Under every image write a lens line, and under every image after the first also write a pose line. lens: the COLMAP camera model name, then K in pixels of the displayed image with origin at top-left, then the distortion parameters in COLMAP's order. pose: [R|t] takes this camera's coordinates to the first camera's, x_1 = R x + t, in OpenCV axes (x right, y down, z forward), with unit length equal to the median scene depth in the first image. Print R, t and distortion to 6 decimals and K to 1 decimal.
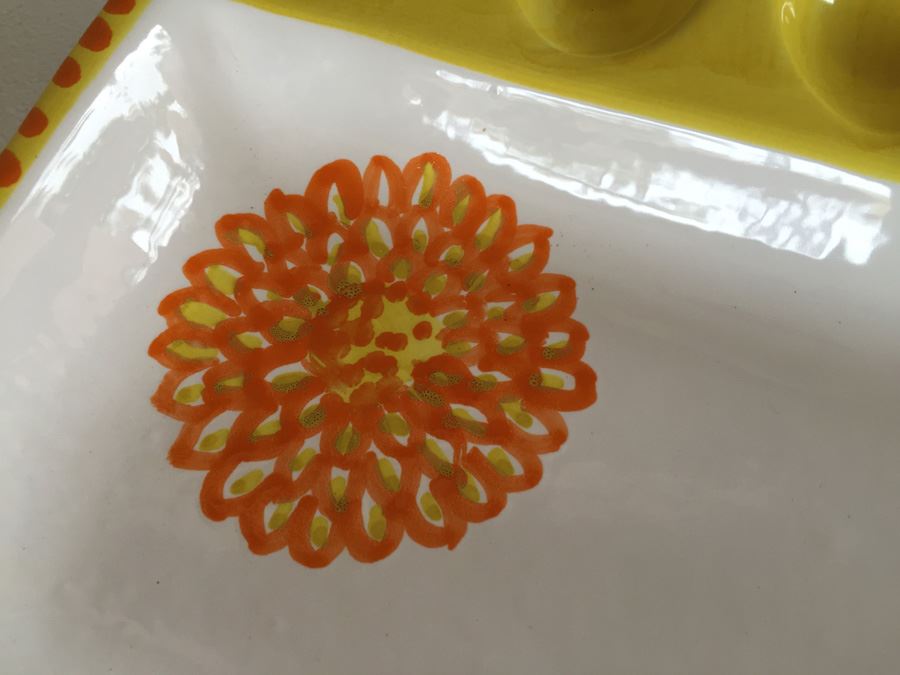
lens RADIAL K [[765.3, 0, 450.0], [0, 765.3, 337.5], [0, 0, 1]] dist [0.004367, -0.008700]
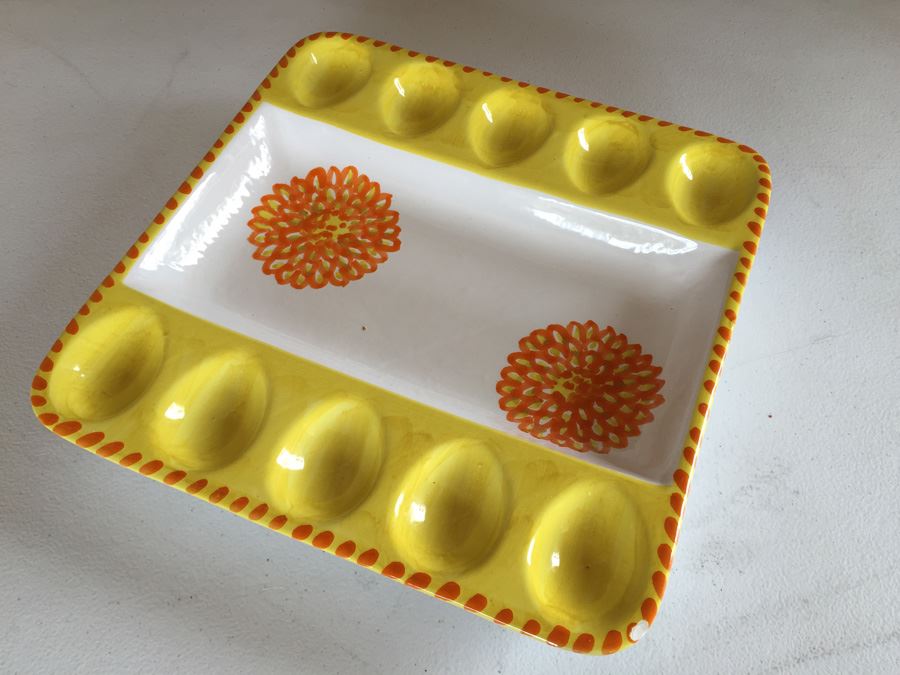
lens RADIAL K [[765.3, 0, 450.0], [0, 765.3, 337.5], [0, 0, 1]] dist [0.004367, -0.008700]
pose [[0.998230, 0.059400, -0.002980, 0.397897], [-0.059319, 0.990733, -0.122183, 0.732933], [-0.004305, 0.122144, 0.992503, -1.785170]]
